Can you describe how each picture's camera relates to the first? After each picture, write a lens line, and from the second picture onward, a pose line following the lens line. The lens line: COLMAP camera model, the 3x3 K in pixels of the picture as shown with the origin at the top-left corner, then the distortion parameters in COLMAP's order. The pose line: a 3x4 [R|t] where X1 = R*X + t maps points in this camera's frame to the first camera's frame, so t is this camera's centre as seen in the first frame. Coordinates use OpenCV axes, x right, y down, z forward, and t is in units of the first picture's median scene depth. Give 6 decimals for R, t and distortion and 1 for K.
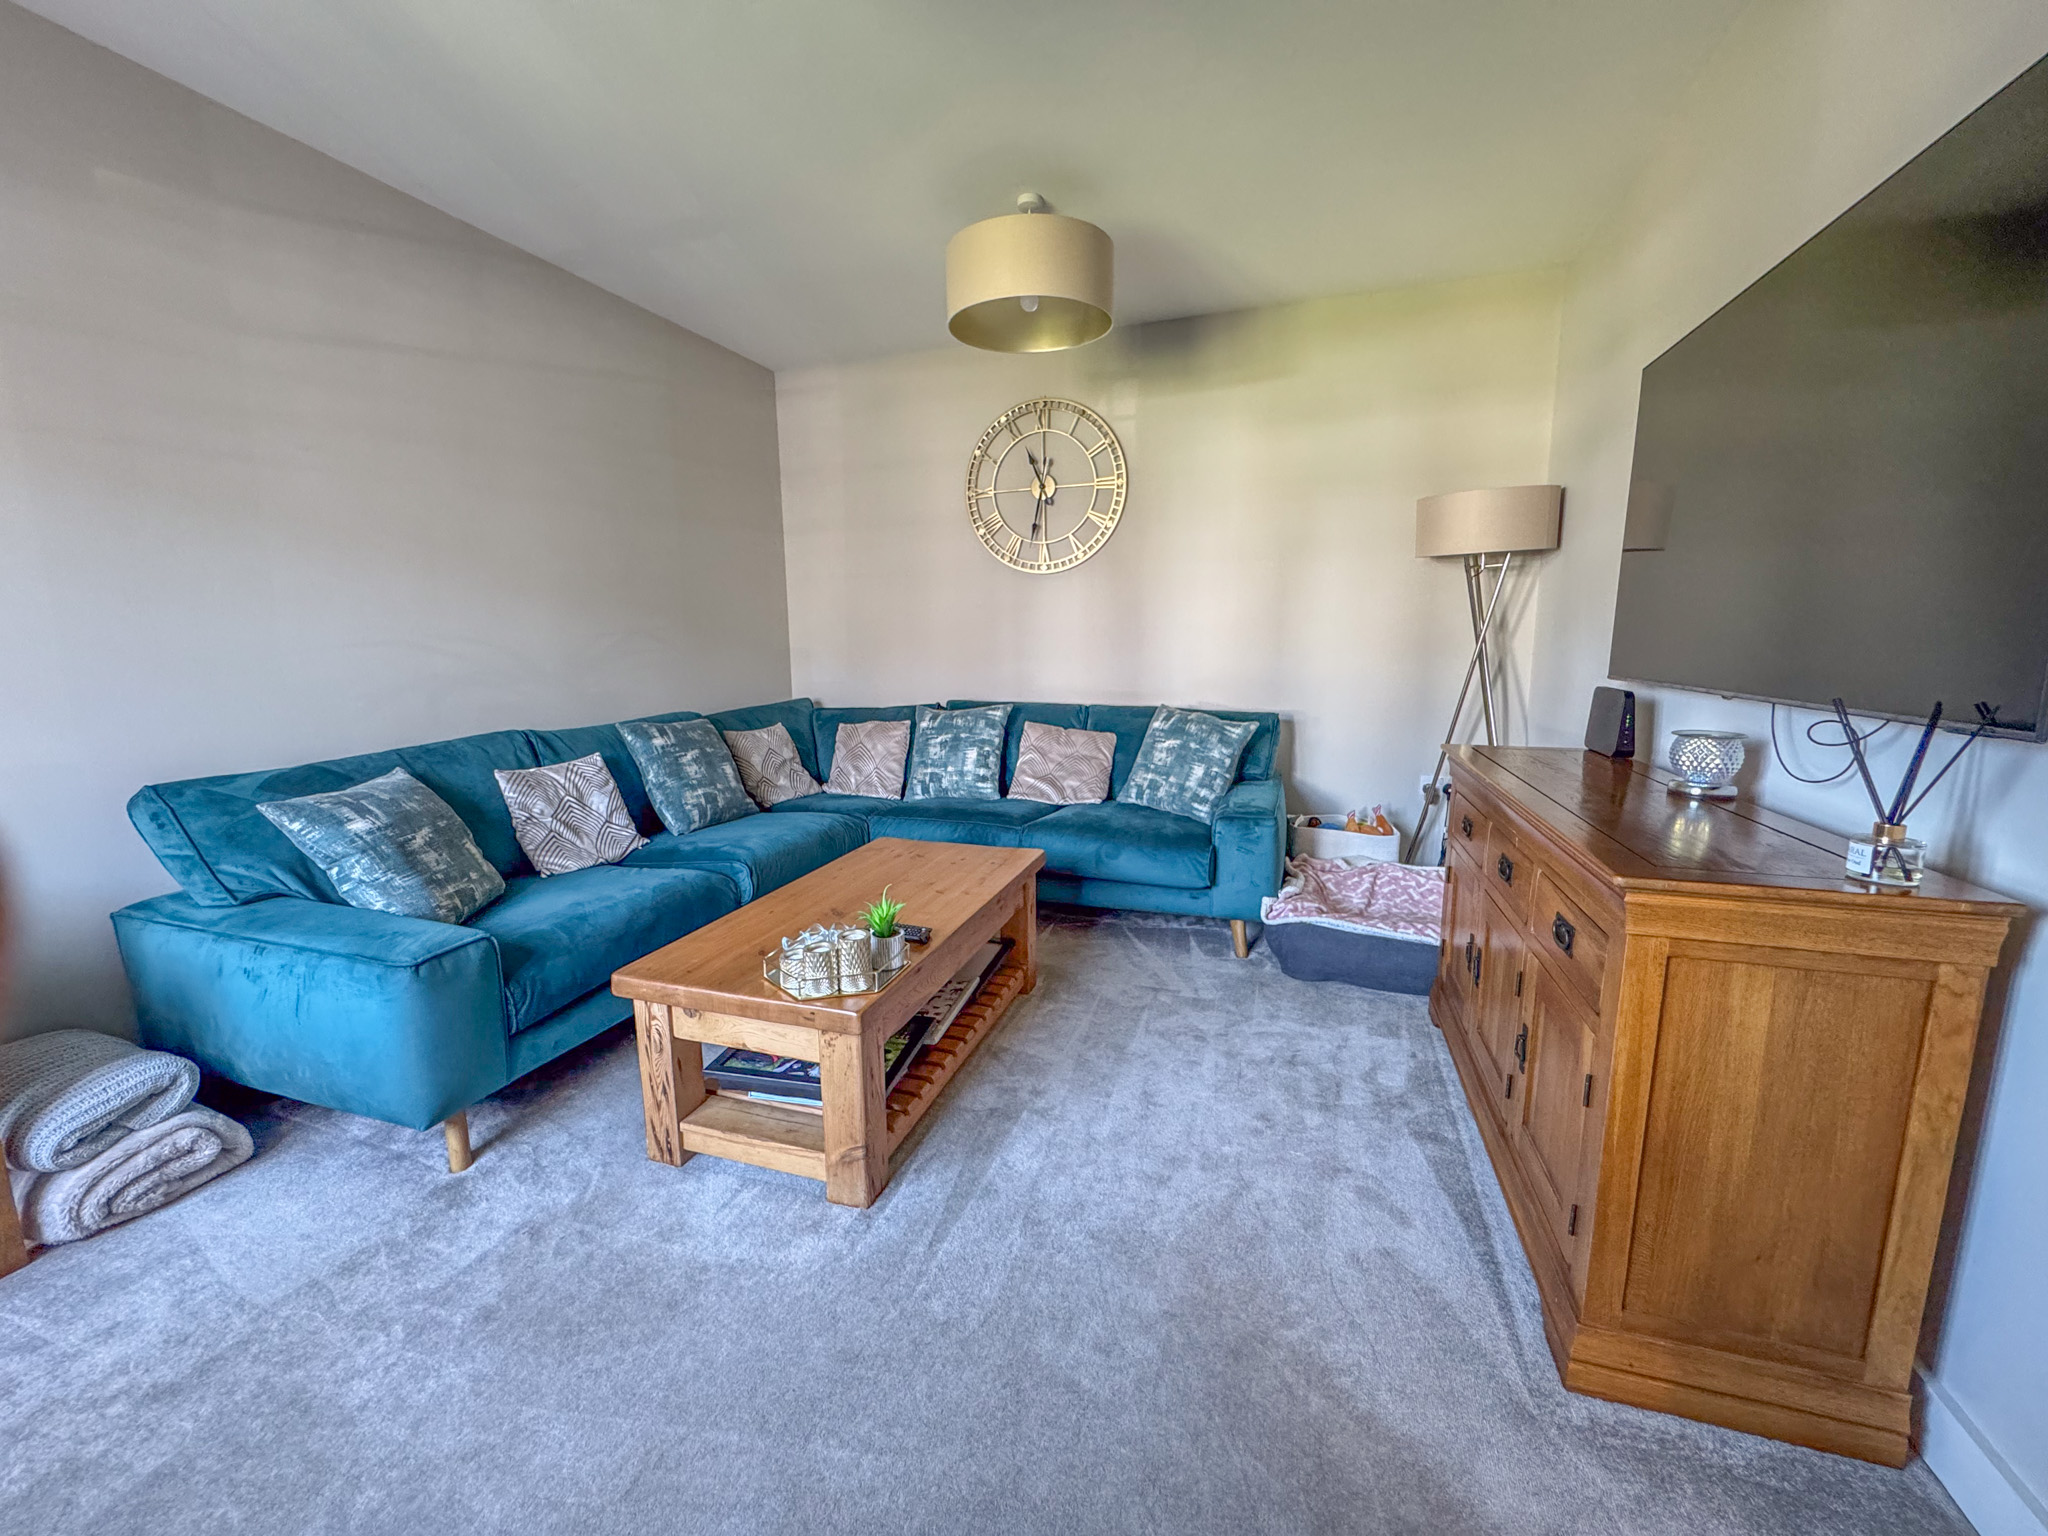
lens RADIAL K [[828.2, 0, 992.2], [0, 828.2, 769.9], [0, 0, 1]] dist [-0.002044, -0.000107]
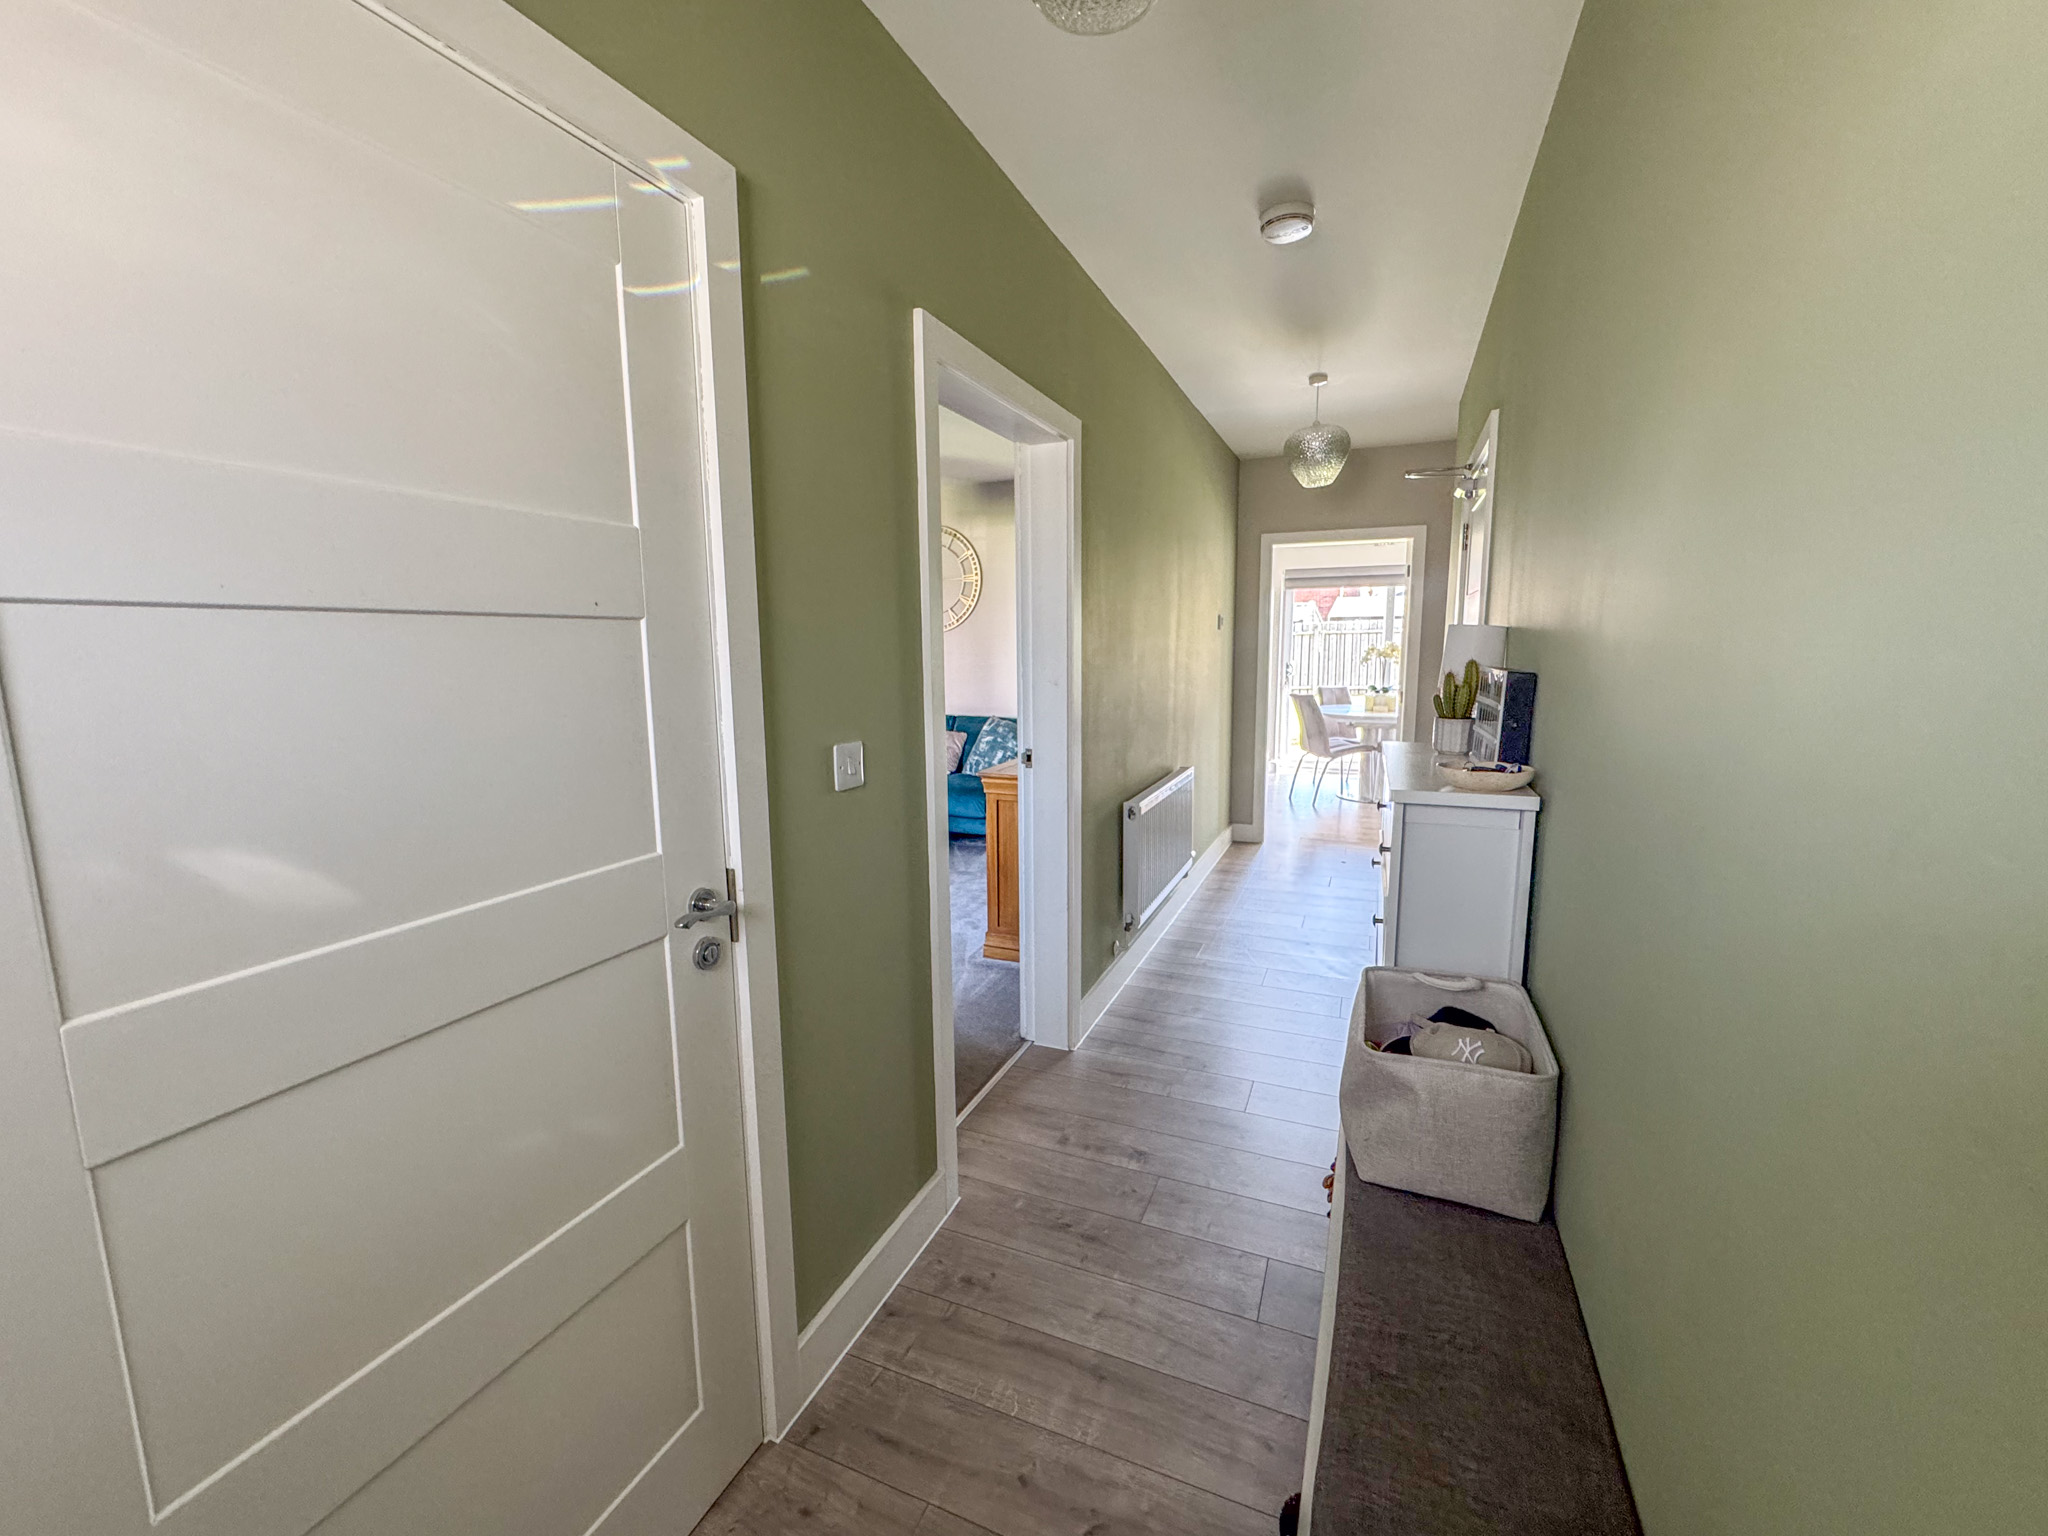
lens RADIAL K [[853.7, 0, 1024.0], [0, 853.7, 768.0], [0, 0, 1]] dist [0.000022, 0.000054]
pose [[0.999019, 0.011515, -0.042766, 0.361073], [-0.012301, 0.999759, -0.018164, 0.058612], [0.042546, 0.018672, 0.998920, -0.733785]]
